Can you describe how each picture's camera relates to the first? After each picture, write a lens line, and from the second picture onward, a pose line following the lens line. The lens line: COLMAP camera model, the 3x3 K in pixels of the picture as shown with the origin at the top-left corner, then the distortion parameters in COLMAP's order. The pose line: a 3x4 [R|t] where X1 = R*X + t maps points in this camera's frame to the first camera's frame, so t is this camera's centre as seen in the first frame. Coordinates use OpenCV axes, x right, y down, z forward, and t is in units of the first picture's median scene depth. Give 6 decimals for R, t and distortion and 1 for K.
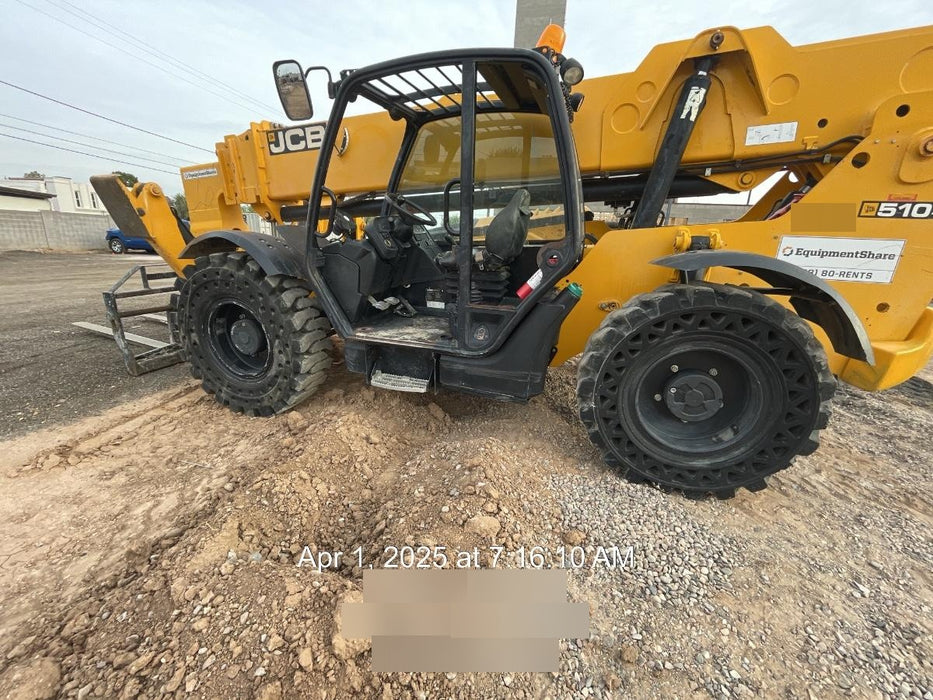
lens RADIAL K [[358.9, 0, 459.5], [0, 358.9, 363.2], [0, 0, 1]] dist [-0.017961, -0.000692]
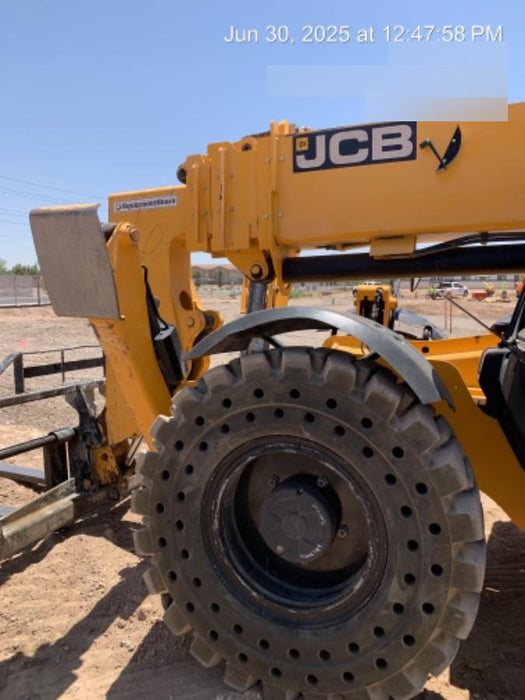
lens RADIAL K [[523.2, 0, 267.5], [0, 523.2, 345.6], [0, 0, 1]] dist [0.018121, -0.022138]
pose [[0.998916, 0.015234, -0.043991, -0.791901], [-0.025968, 0.966614, -0.254918, -0.148405], [0.038639, 0.255783, 0.965962, 0.375114]]
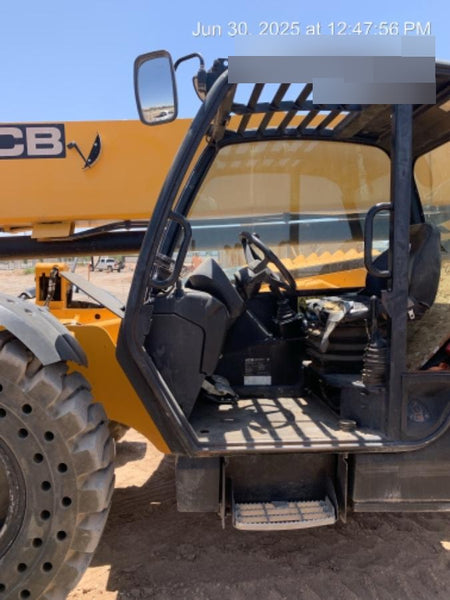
lens RADIAL K [[448.5, 0, 224.1], [0, 448.5, 304.9], [0, 0, 1]] dist [0.018121, -0.022138]
pose [[0.920346, -0.044585, 0.388556, -0.614624], [0.148530, 0.958895, -0.241783, -0.132844], [-0.361805, 0.280236, 0.889137, 0.310966]]
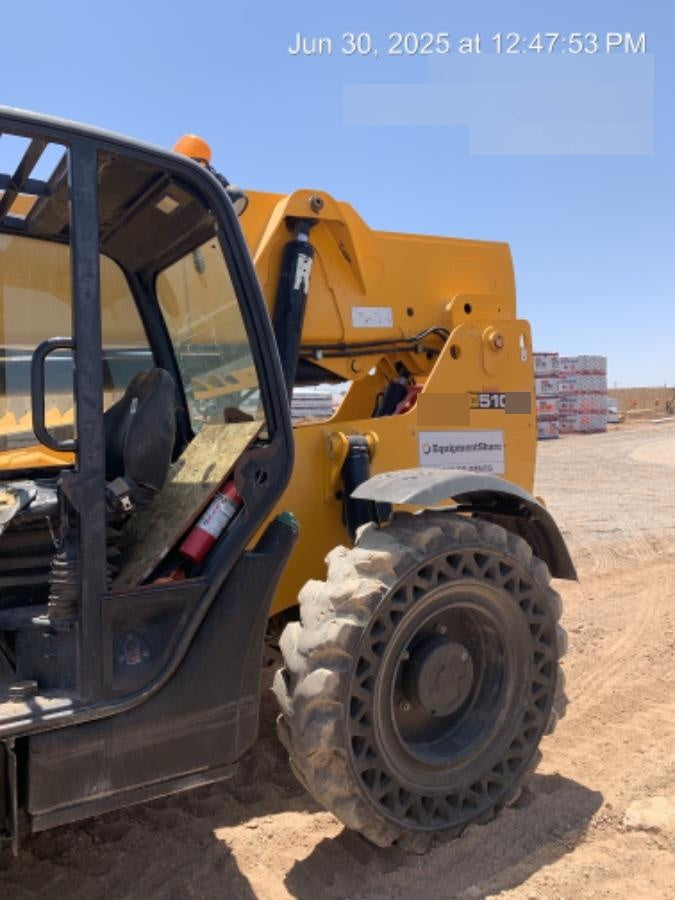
lens RADIAL K [[672.7, 0, 332.2], [0, 672.7, 445.0], [0, 0, 1]] dist [0.018121, -0.022138]
pose [[0.632095, -0.045007, 0.773583, -0.439395], [0.297105, 0.936093, -0.188303, -0.096355], [-0.715670, 0.348861, 0.605072, 0.204649]]
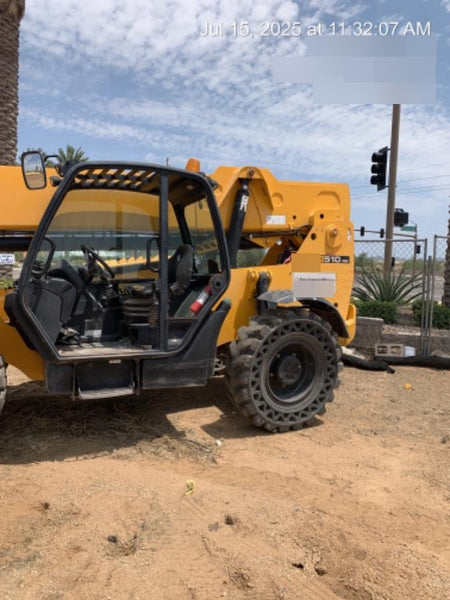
lens RADIAL K [[448.5, 0, 226.4], [0, 448.5, 304.4], [0, 0, 1]] dist [0.018121, -0.022138]
pose [[0.729540, -0.050651, 0.682060, -0.992399], [0.228219, 0.958125, -0.172954, 0.138448], [-0.644738, 0.281836, 0.710550, -0.421810]]
